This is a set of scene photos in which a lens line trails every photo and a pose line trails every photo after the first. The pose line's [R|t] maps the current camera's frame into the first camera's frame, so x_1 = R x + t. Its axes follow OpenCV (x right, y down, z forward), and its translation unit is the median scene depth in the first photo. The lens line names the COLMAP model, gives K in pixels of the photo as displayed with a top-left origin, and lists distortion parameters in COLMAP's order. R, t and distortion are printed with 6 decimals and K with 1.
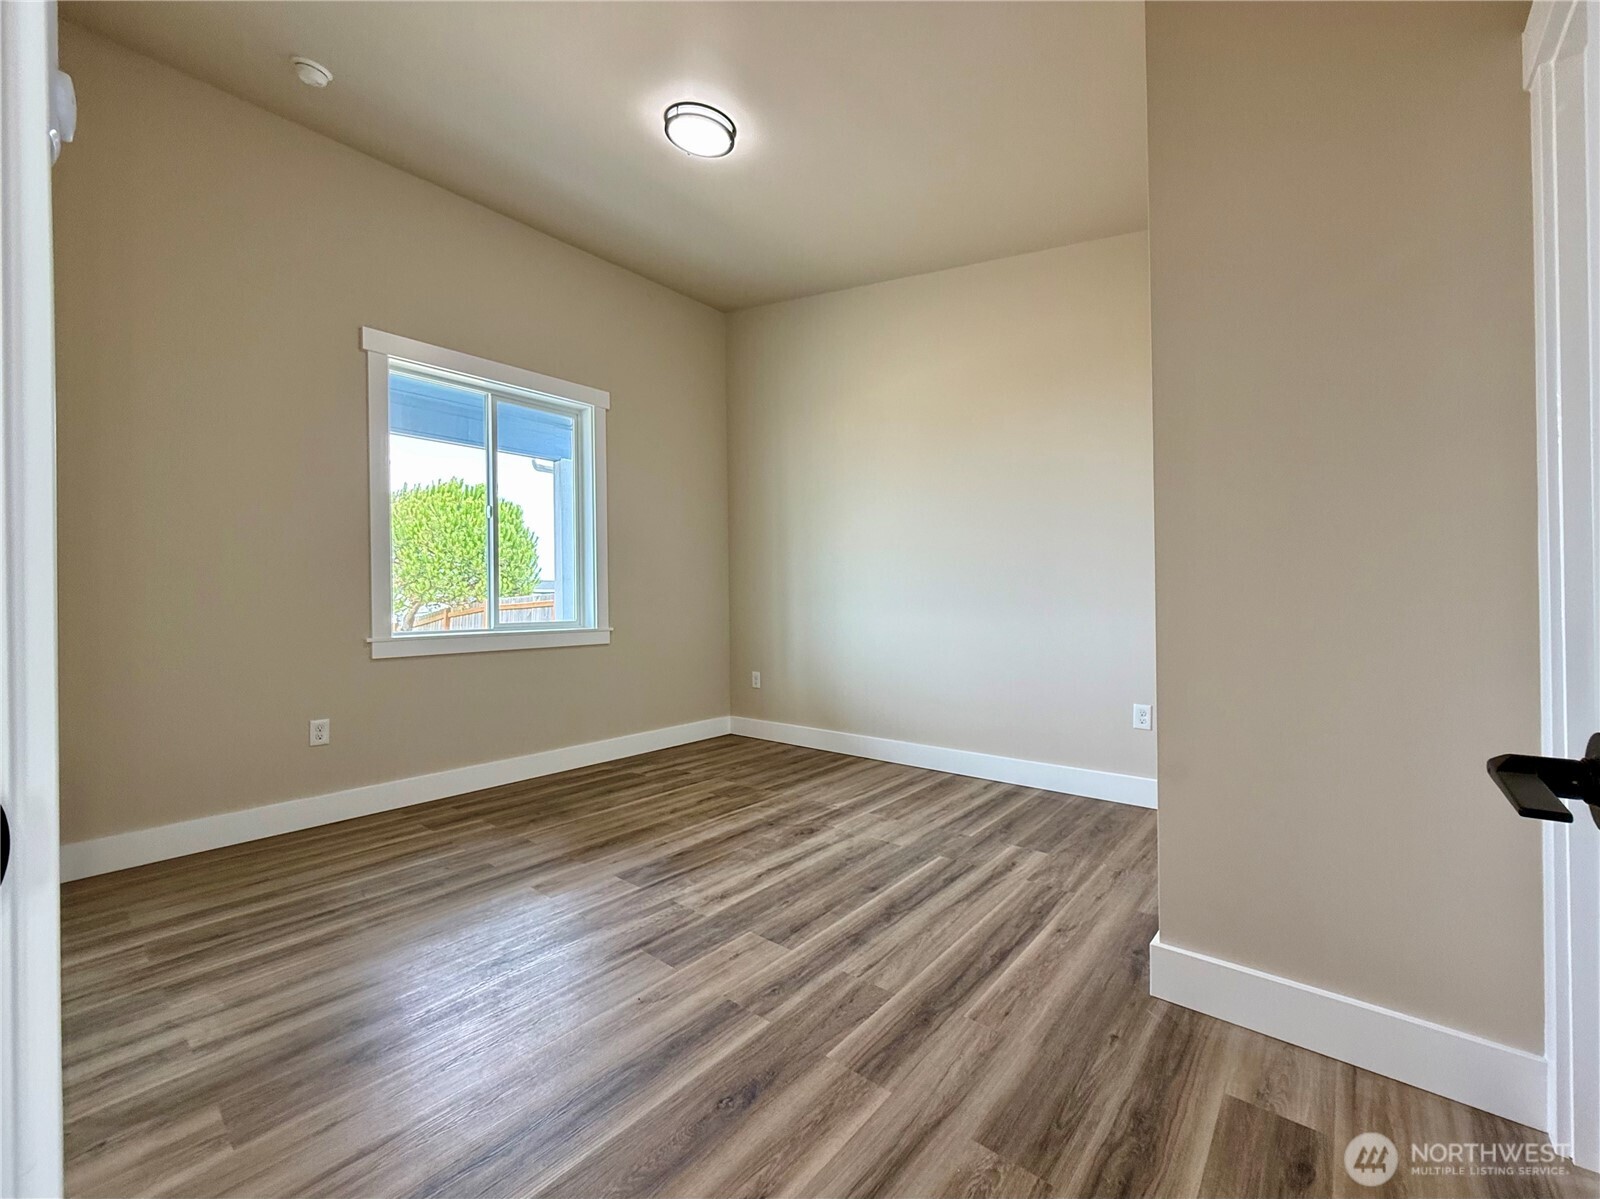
lens RADIAL K [[647.0, 0, 810.6], [0, 647.0, 590.0], [0, 0, 1]] dist [-0.000399, 0.000080]
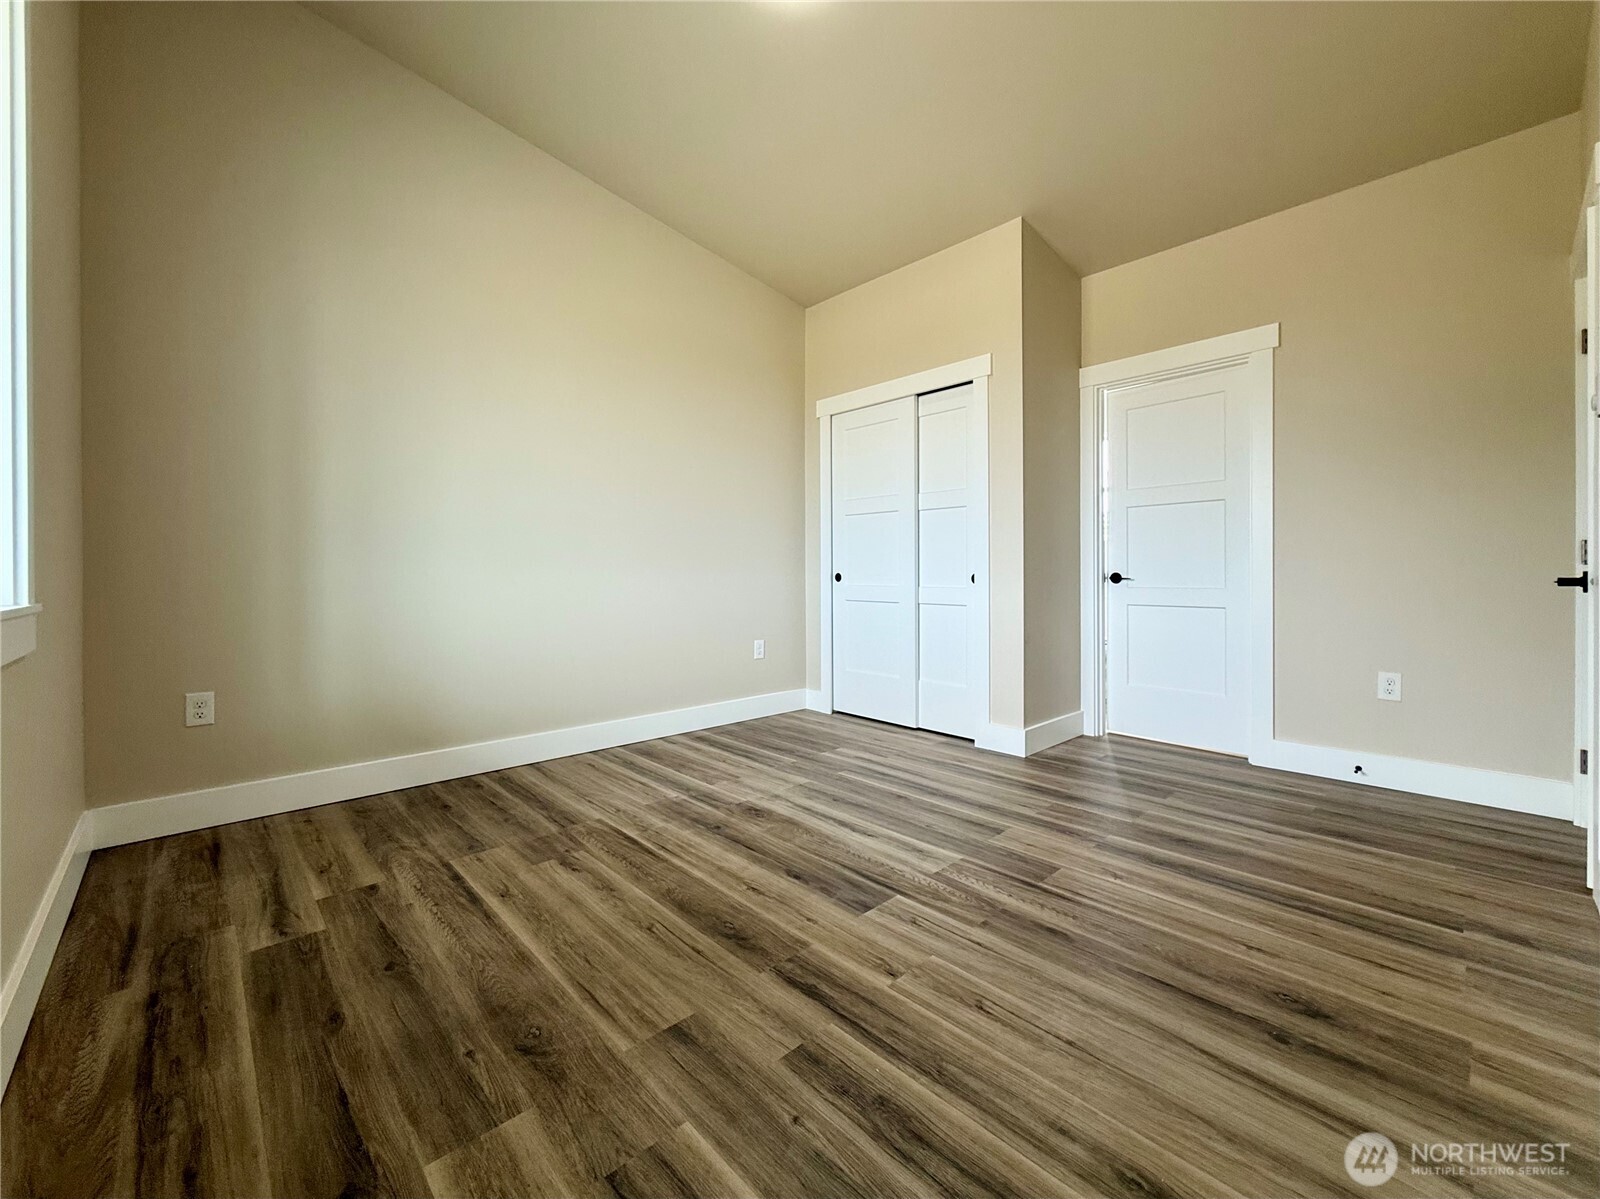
lens RADIAL K [[647.0, 0, 810.6], [0, 647.0, 590.0], [0, 0, 1]] dist [-0.000399, 0.000080]
pose [[0.115736, -0.014068, 0.993180, -0.927982], [-0.017275, 0.999720, 0.016174, 0.060856], [-0.993130, -0.019029, 0.115460, 0.886913]]
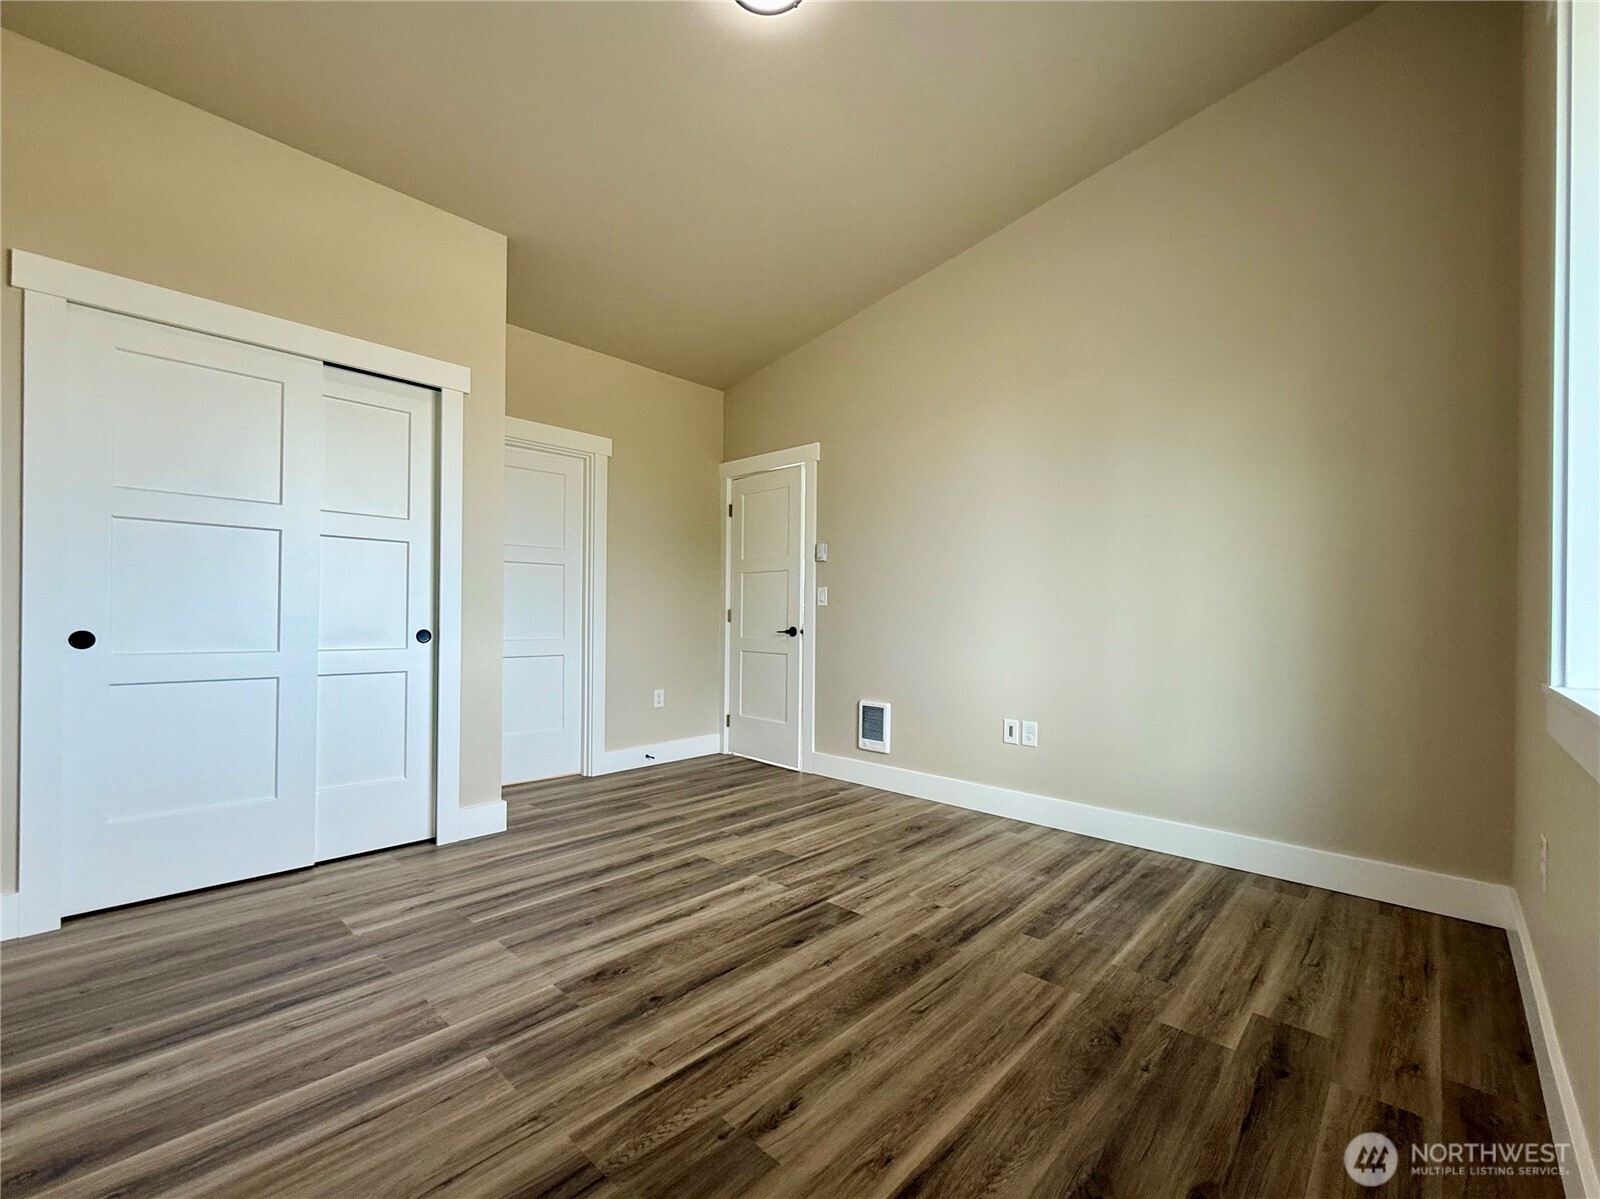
lens RADIAL K [[682.7, 0, 795.5], [0, 682.7, 621.2], [0, 0, 1]] dist [0.000135, 0.000091]
pose [[-0.997722, 0.003070, 0.067383, -0.249174], [0.002256, 0.999923, -0.012166, 0.045067], [-0.067415, -0.011986, -0.997653, 1.763091]]
